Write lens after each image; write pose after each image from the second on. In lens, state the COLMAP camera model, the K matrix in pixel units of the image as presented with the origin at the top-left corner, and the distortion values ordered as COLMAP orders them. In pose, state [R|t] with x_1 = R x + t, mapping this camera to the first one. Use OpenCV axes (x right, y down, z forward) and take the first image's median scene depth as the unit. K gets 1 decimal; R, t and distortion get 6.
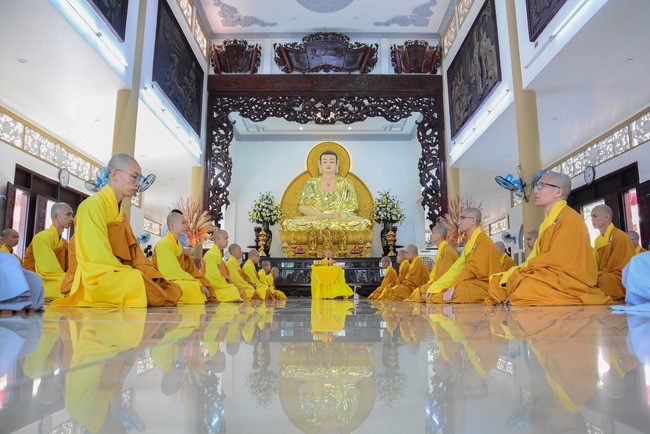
lens RADIAL K [[513.8, 0, 325.0], [0, 513.8, 217.0], [0, 0, 1]] dist [-0.155574, 0.095698]
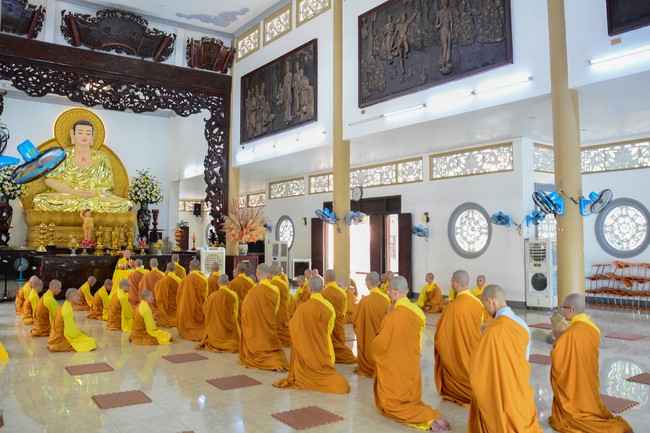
lens RADIAL K [[550.8, 0, 342.8], [0, 550.8, 202.7], [0, 0, 1]] dist [-0.145197, 0.124173]
pose [[0.802069, 0.042462, 0.595720, -0.244181], [-0.094750, 0.993884, 0.056727, -0.107538], [-0.589668, -0.101944, 0.801186, -0.064232]]
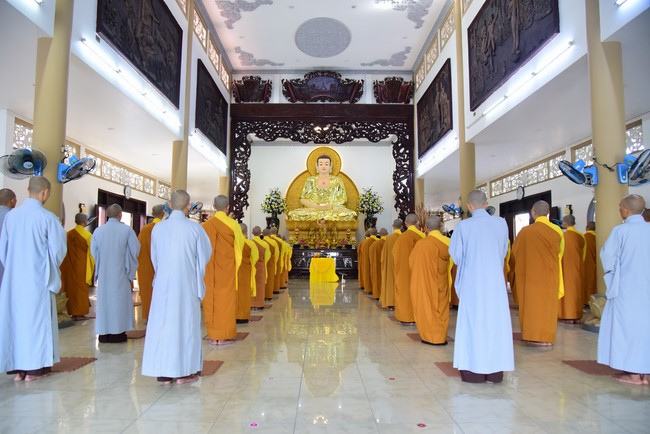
lens RADIAL K [[449.0, 0, 311.8], [0, 449.0, 224.5], [0, 0, 1]] dist [-0.124856, 0.066640]
pose [[0.999824, 0.006952, -0.017402, -0.003735], [-0.005236, 0.995293, 0.096767, -0.087322], [0.017993, -0.096658, 0.995155, -0.148569]]
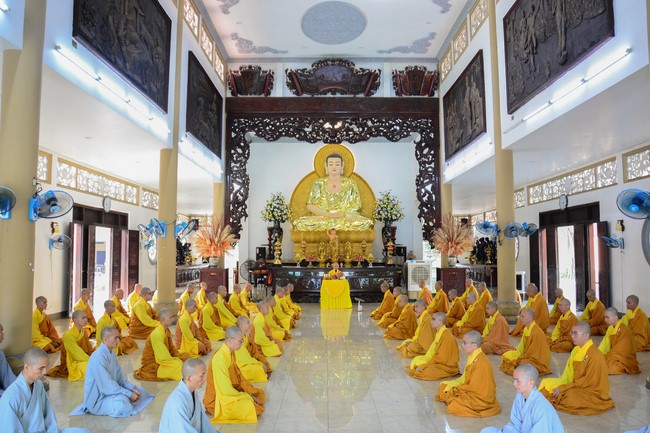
lens RADIAL K [[521.2, 0, 325.0], [0, 521.2, 216.5], [0, 0, 1]] dist [-0.152573, 0.098714]
pose [[0.999997, -0.001081, -0.002312, -0.013604], [0.001276, 0.996287, 0.086086, -0.120951], [0.002210, -0.086089, 0.996285, -0.139226]]
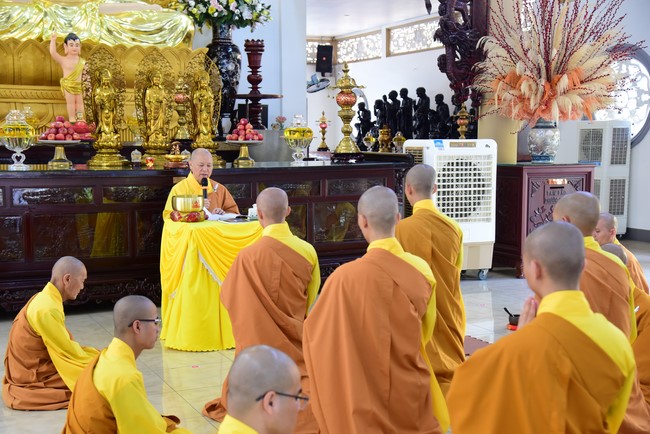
lens RADIAL K [[945.5, 0, 325.0], [0, 945.5, 217.0], [0, 0, 1]] dist [0.213849, 0.034459]
pose [[0.909273, -0.039319, 0.414340, -0.129837], [-0.061214, 0.972067, 0.226580, -0.019340], [-0.411675, -0.231386, 0.881467, 0.427700]]
